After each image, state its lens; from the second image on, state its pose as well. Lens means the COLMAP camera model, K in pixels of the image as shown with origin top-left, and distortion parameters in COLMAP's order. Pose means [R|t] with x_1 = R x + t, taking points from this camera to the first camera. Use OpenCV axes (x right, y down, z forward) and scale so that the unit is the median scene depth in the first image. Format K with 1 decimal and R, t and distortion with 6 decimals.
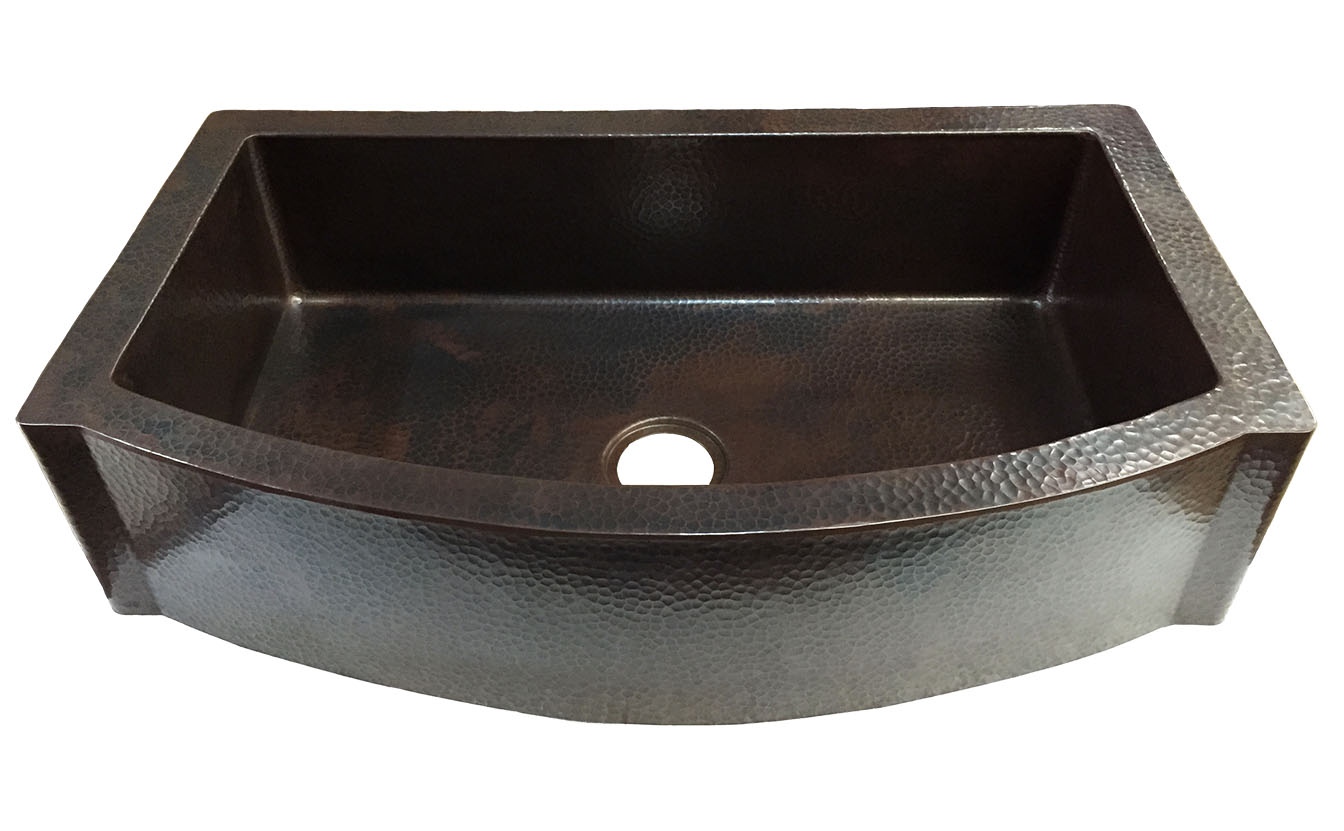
lens RADIAL K [[1137.7, 0, 672.0], [0, 1137.7, 415.5], [0, 0, 1]] dist [0.007700, -0.017518]
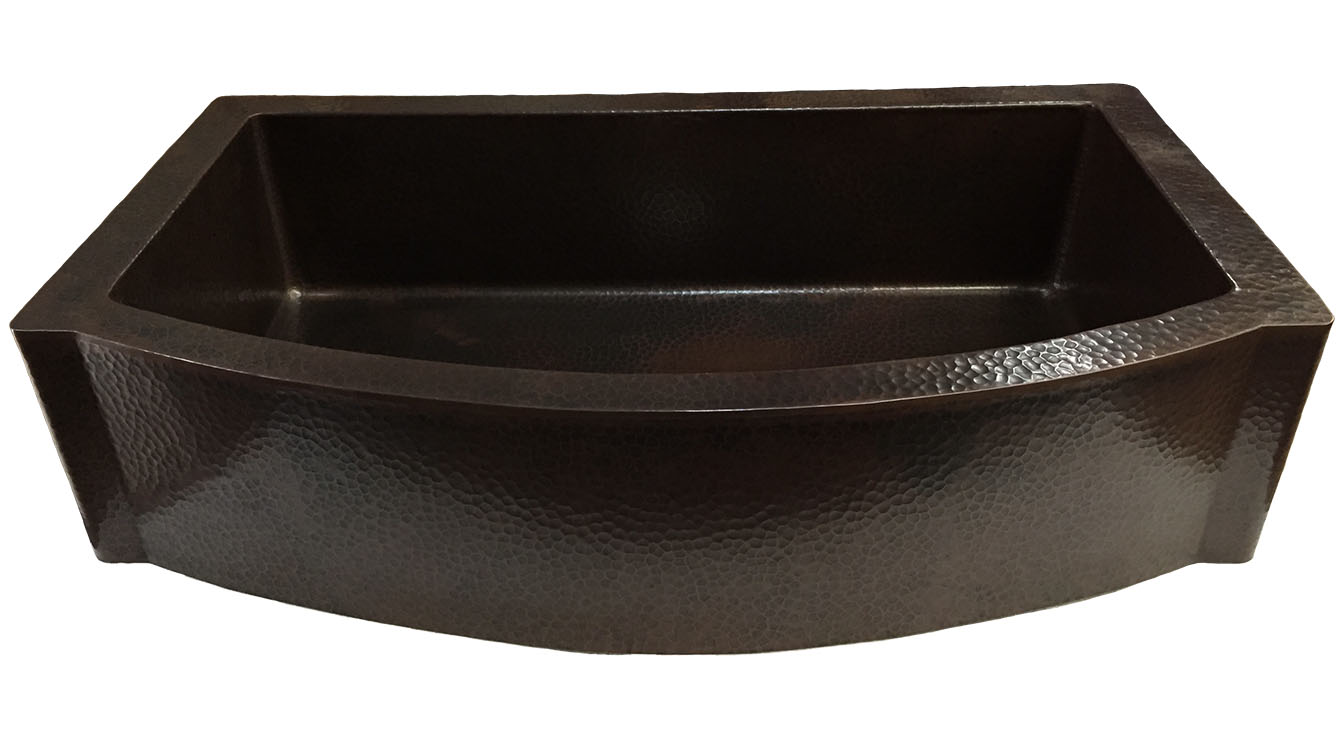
lens RADIAL K [[1159.2, 0, 672.0], [0, 1159.2, 369.5], [0, 0, 1]] dist [-0.000179, 0.021140]
pose [[0.999993, -0.003595, -0.001297, -0.003434], [0.003456, 0.995486, -0.094851, 0.132026], [0.001632, 0.094846, 0.995491, 0.007257]]
